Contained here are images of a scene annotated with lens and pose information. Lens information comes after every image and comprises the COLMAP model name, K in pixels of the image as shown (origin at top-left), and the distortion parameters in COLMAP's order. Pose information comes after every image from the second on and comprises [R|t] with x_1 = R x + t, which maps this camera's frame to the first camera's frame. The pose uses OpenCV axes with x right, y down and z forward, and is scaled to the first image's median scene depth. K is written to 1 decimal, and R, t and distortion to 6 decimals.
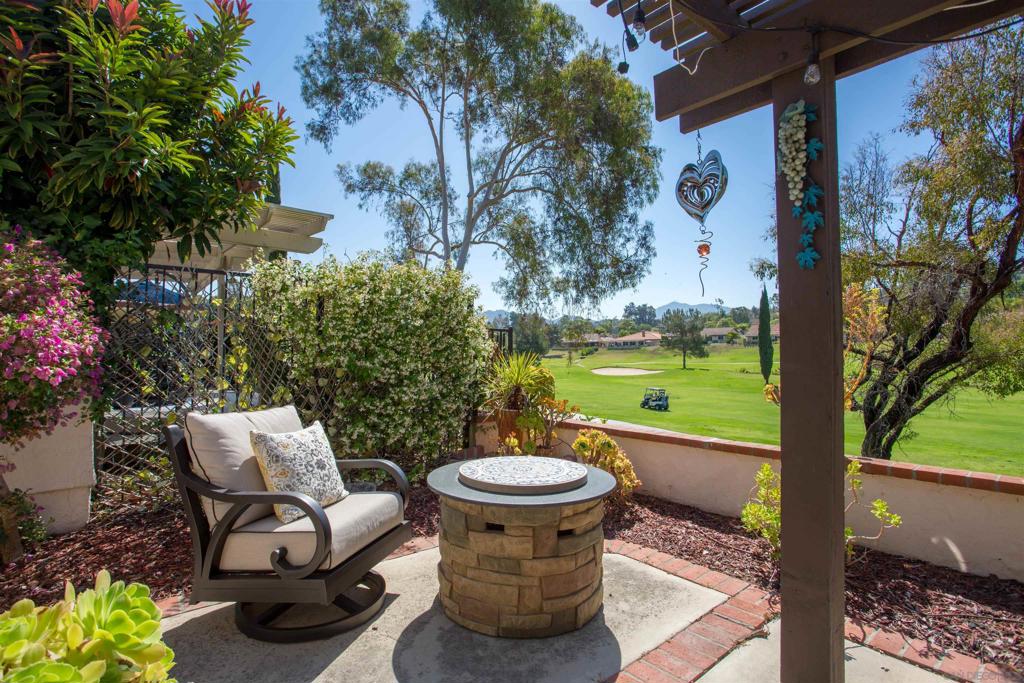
lens RADIAL K [[491.2, 0, 505.8], [0, 491.2, 340.4], [0, 0, 1]] dist [-0.073029, 0.028101]
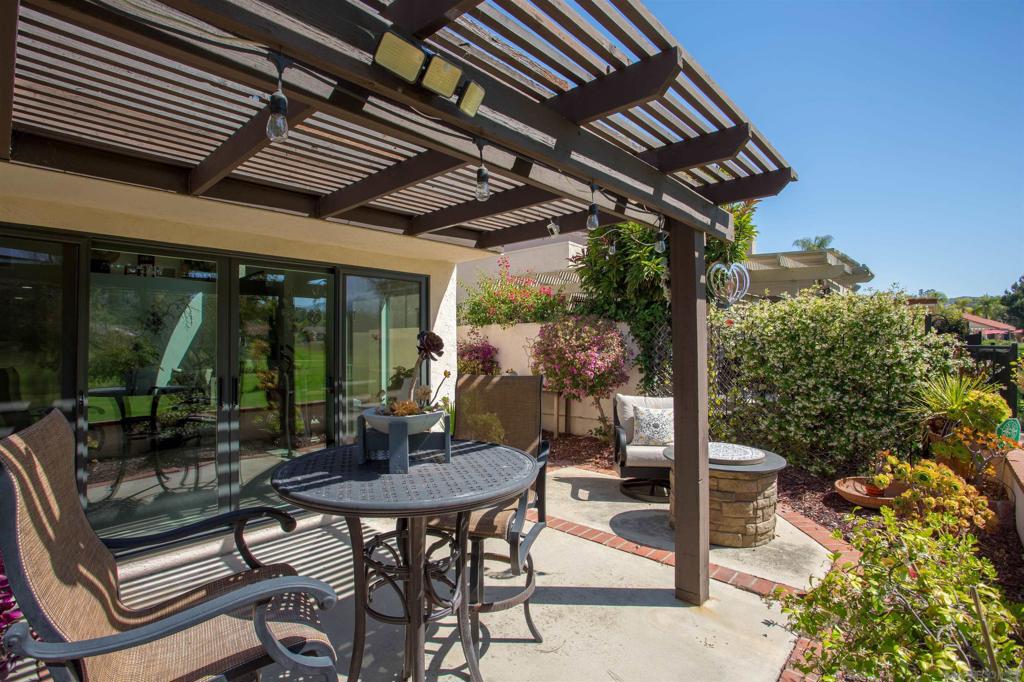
lens RADIAL K [[491.2, 0, 505.8], [0, 491.2, 339.9], [0, 0, 1]] dist [-0.073029, 0.028101]
pose [[0.138191, -0.001950, -0.990404, 1.032284], [0.027059, 0.999632, 0.001807, -0.085419], [0.990036, -0.027049, 0.138193, 0.055954]]
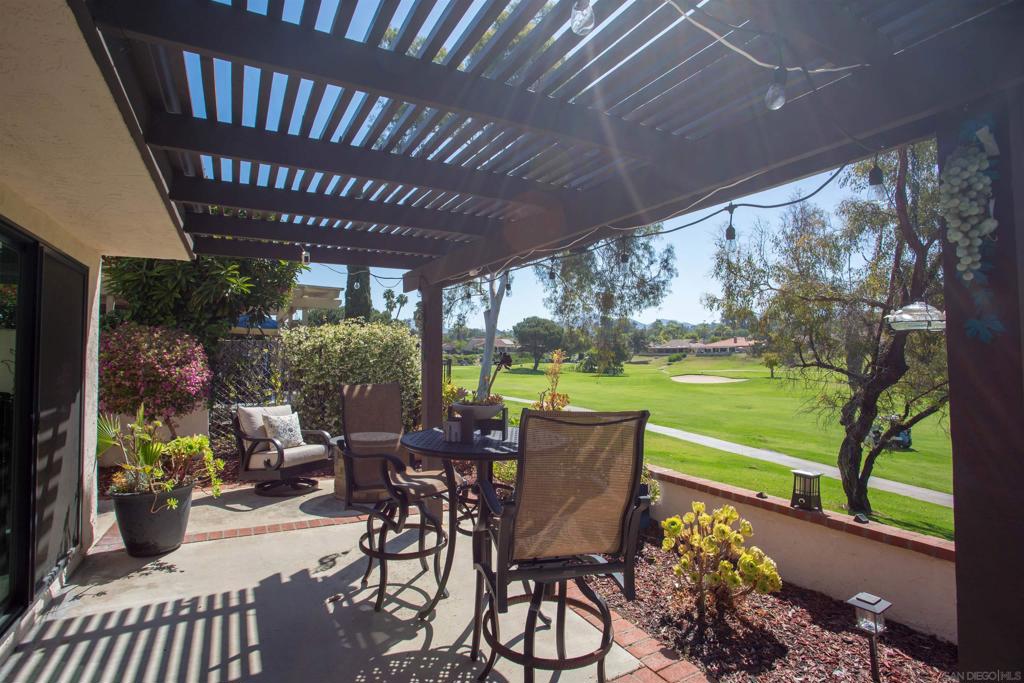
lens RADIAL K [[491.2, 0, 505.8], [0, 491.2, 340.4], [0, 0, 1]] dist [-0.073029, 0.028101]
pose [[0.982533, 0.004098, -0.186042, 0.702971], [-0.005643, 0.999954, -0.007773, -0.108989], [0.186001, 0.008687, 0.982511, -0.730180]]
